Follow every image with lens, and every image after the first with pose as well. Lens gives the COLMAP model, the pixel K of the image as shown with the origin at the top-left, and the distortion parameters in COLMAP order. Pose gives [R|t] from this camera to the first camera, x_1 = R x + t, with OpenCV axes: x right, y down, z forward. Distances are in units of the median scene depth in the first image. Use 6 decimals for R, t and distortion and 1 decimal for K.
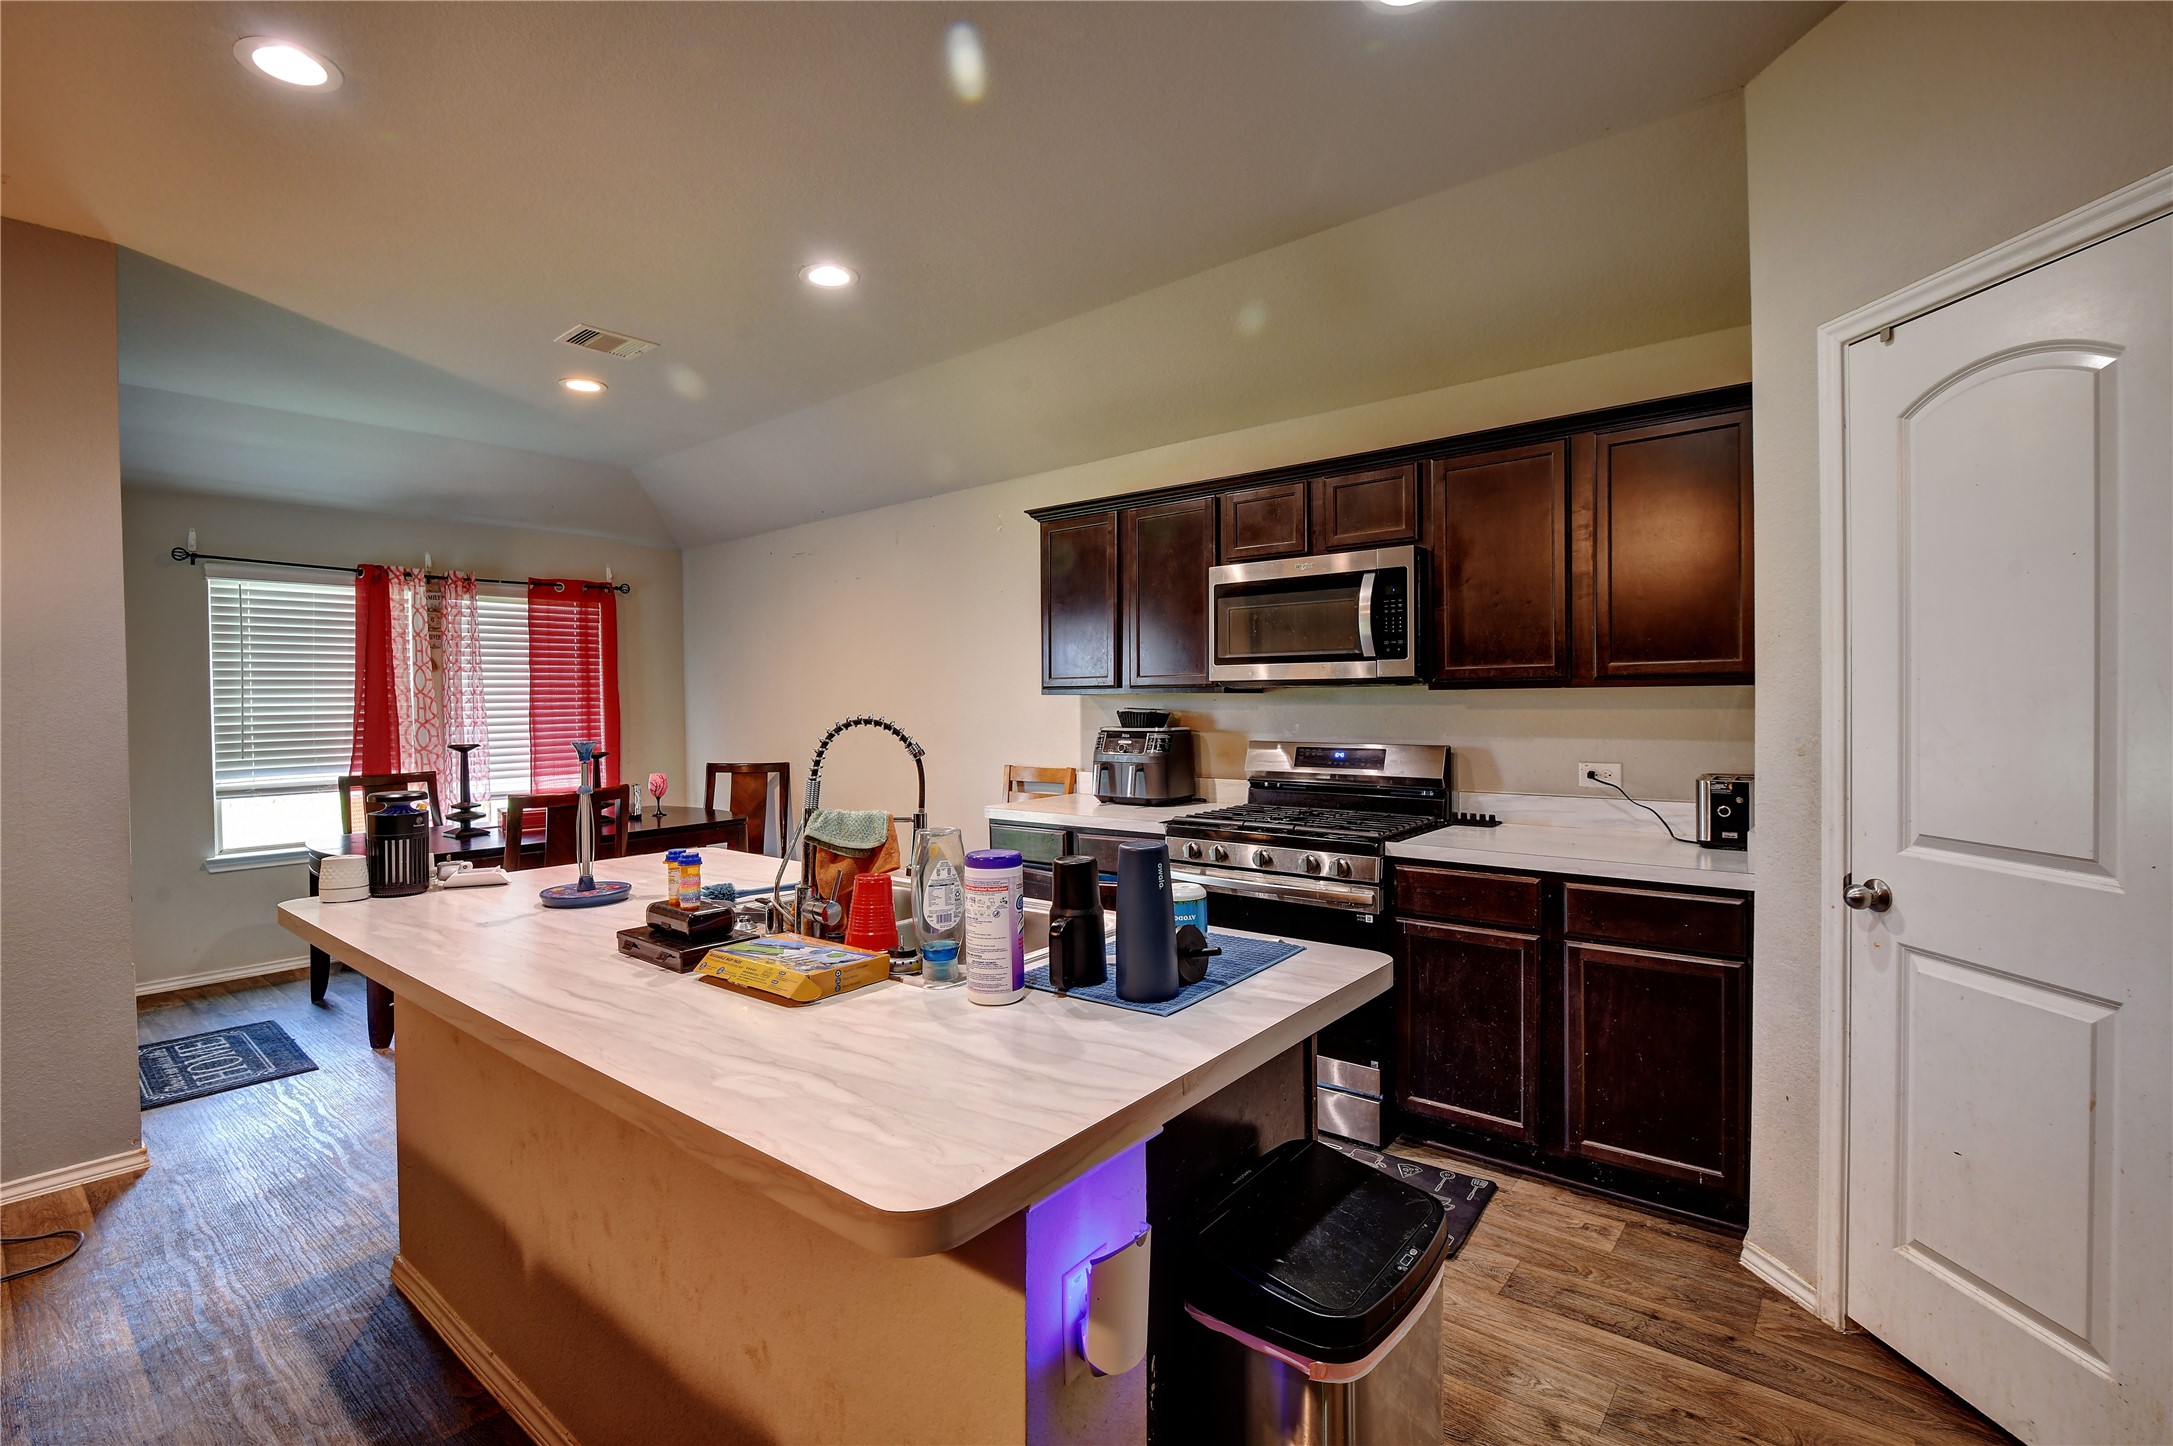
lens RADIAL K [[998.8, 0, 1077.7], [0, 998.8, 706.6], [0, 0, 1]] dist [-0.000649, -0.005591]
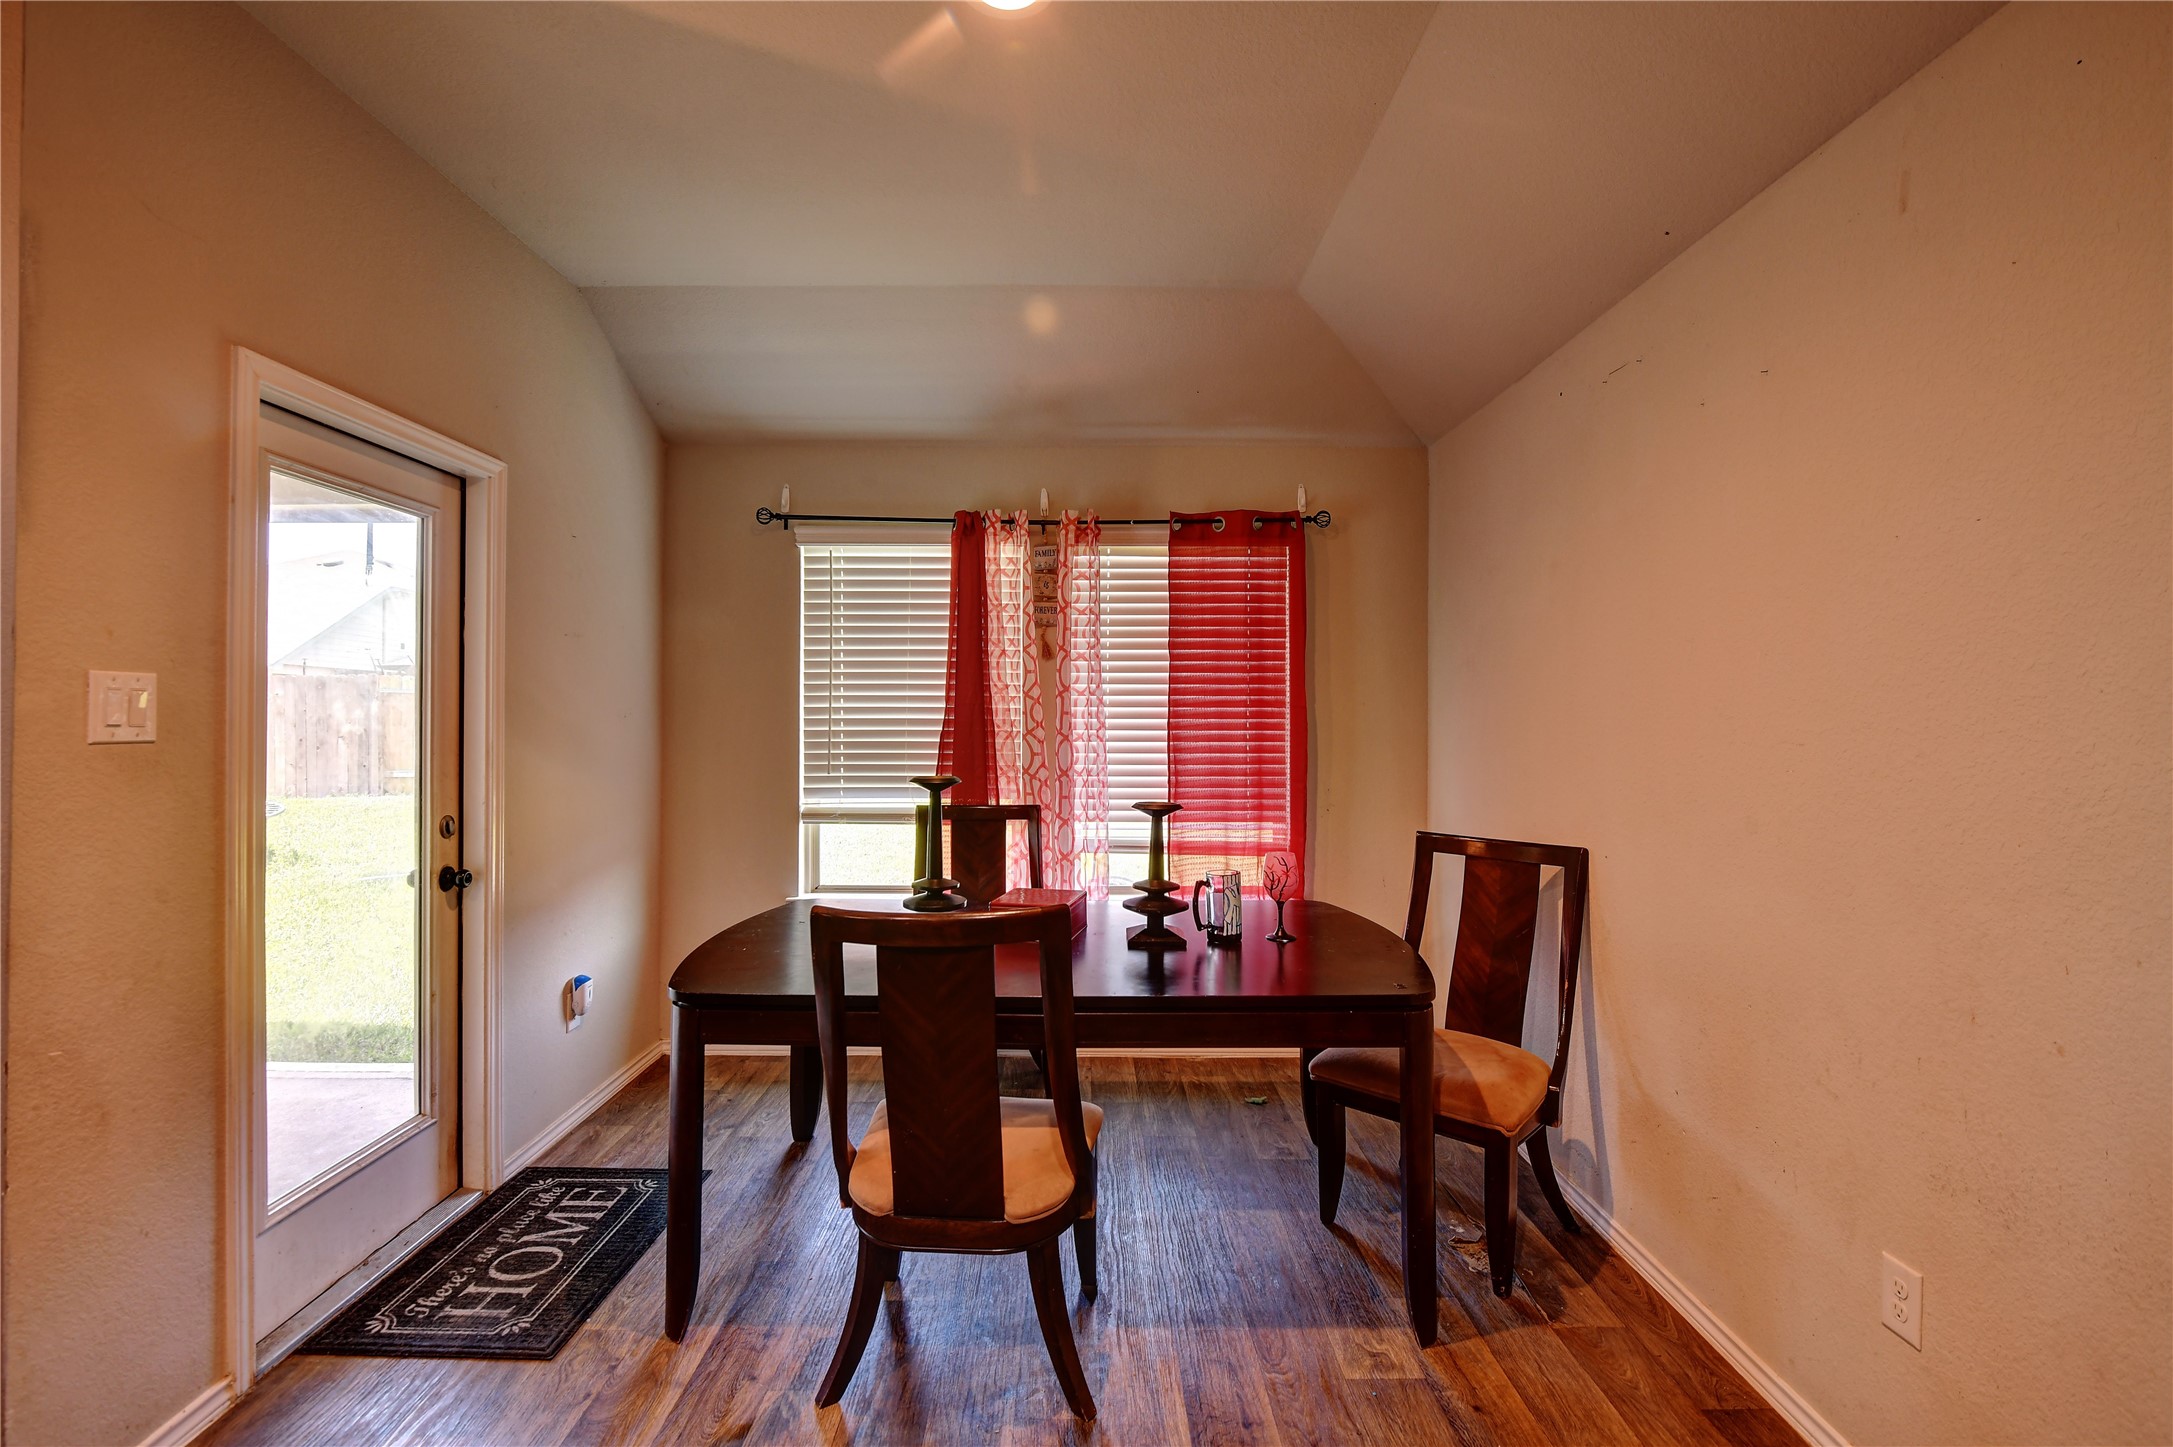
lens RADIAL K [[998.8, 0, 1075.1], [0, 998.8, 710.1], [0, 0, 1]] dist [-0.000649, -0.005591]
pose [[0.647052, 0.015700, -0.762285, -0.116281], [-0.018962, 0.999810, 0.004497, -0.004717], [0.762210, 0.011544, 0.647226, 0.638312]]
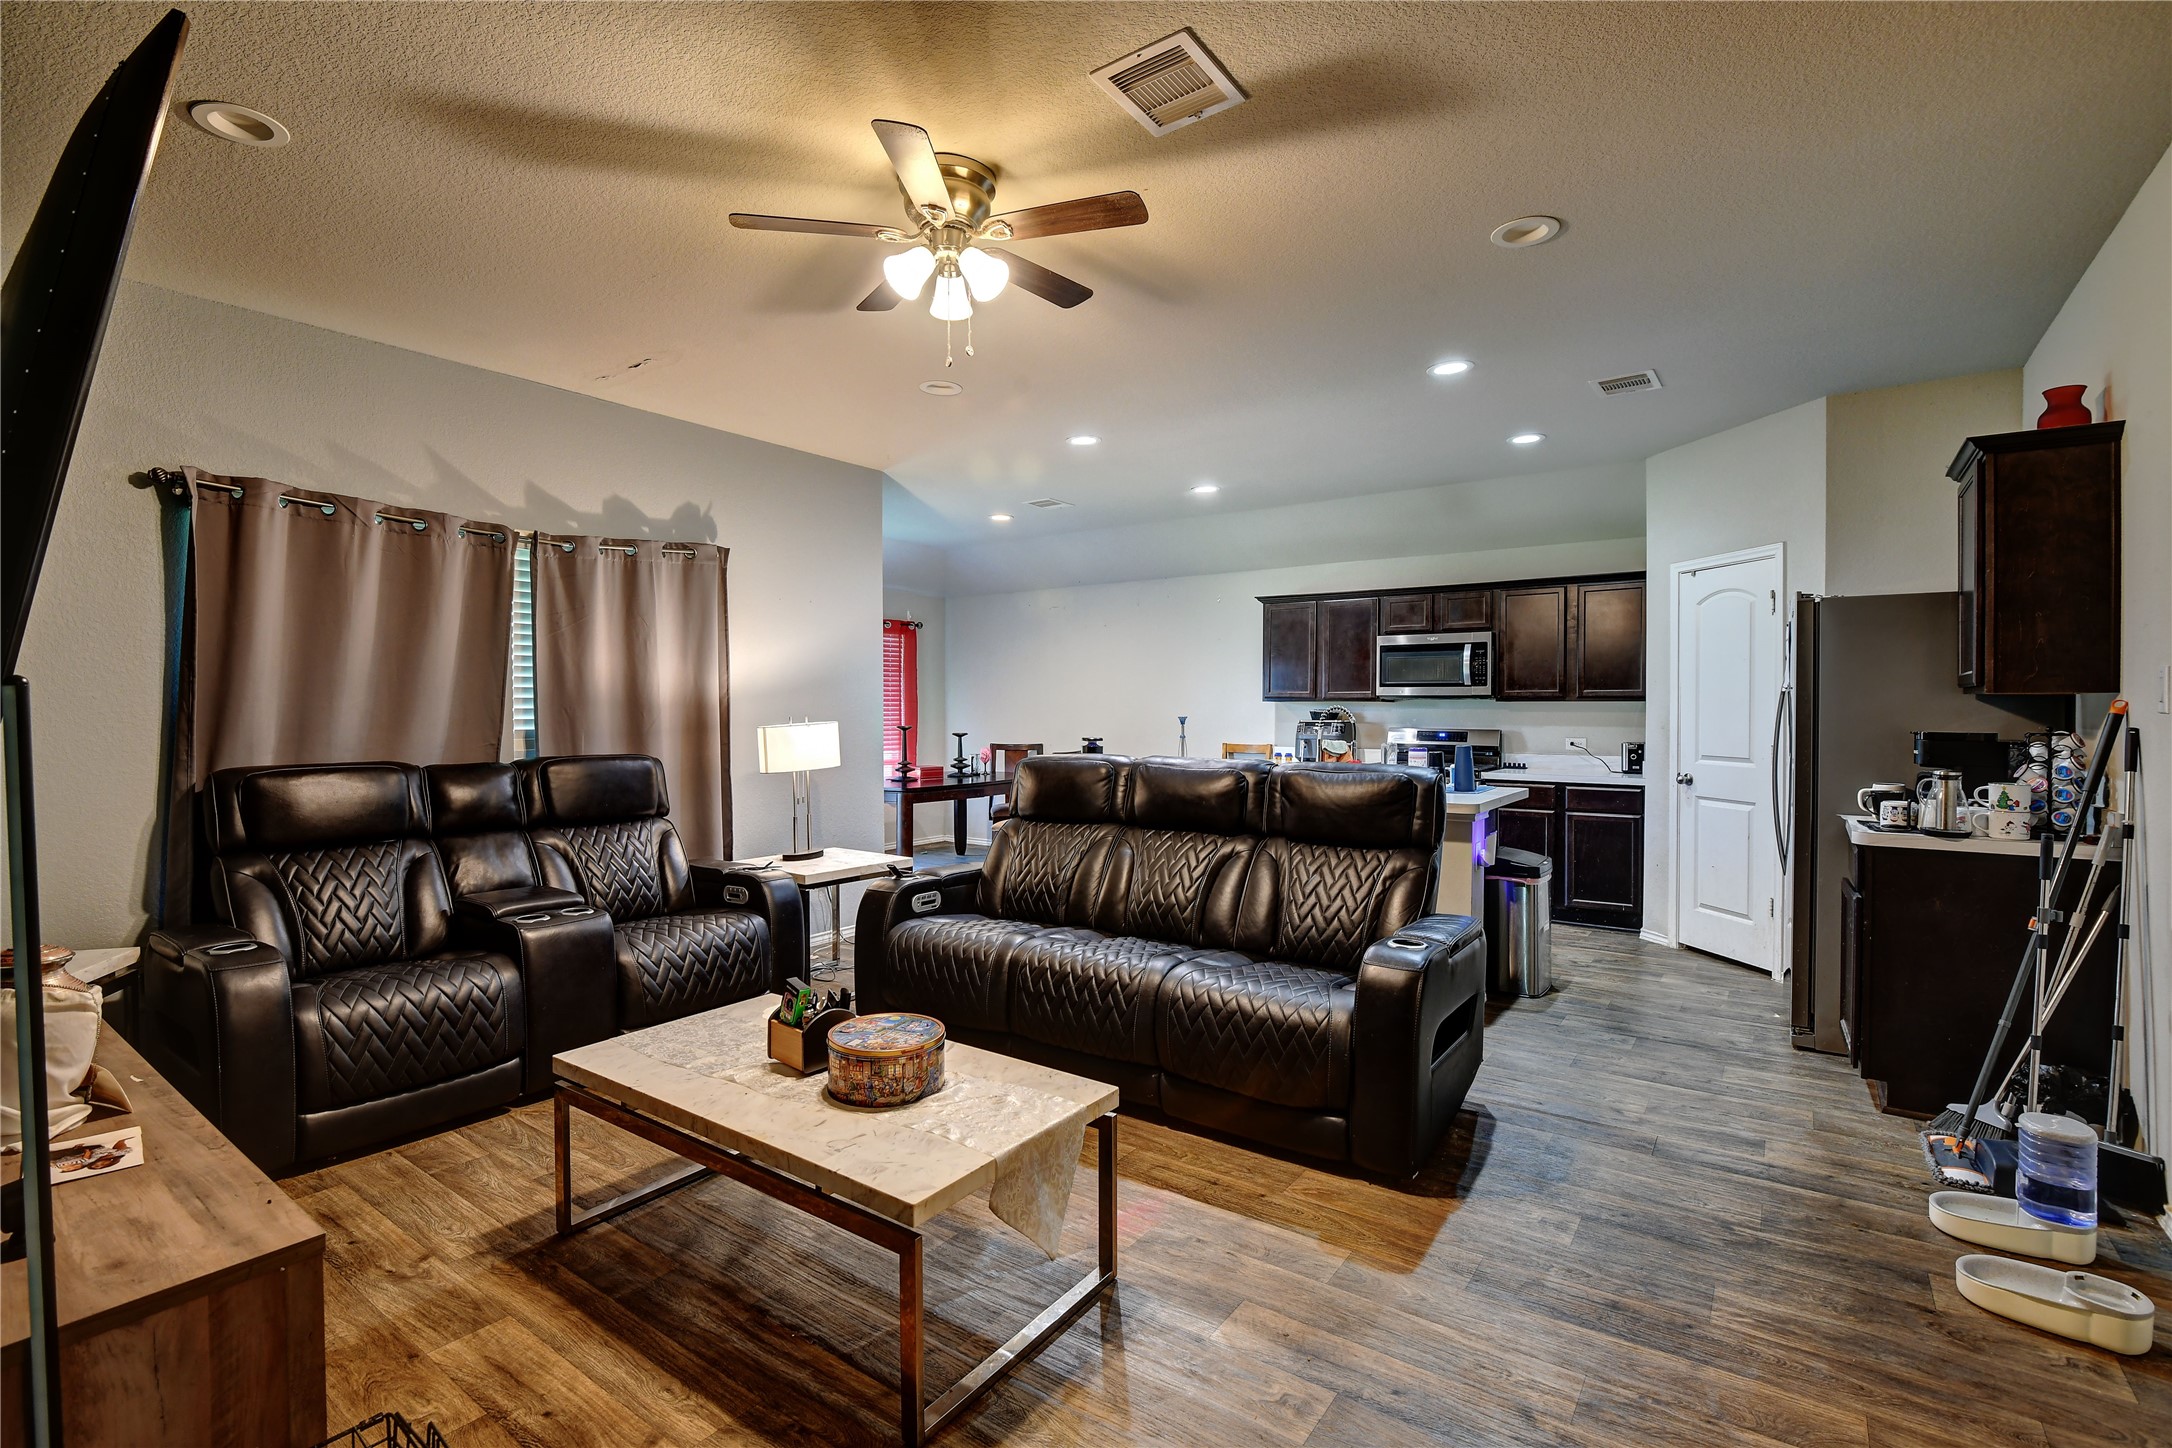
lens RADIAL K [[998.4, 0, 1078.7], [0, 998.4, 709.3], [0, 0, 1]] dist [-0.000649, -0.005591]
pose [[0.997319, 0.015560, 0.071510, -0.412127], [-0.014999, 0.999852, -0.008380, 0.018607], [-0.071629, 0.007285, 0.997405, -0.624826]]
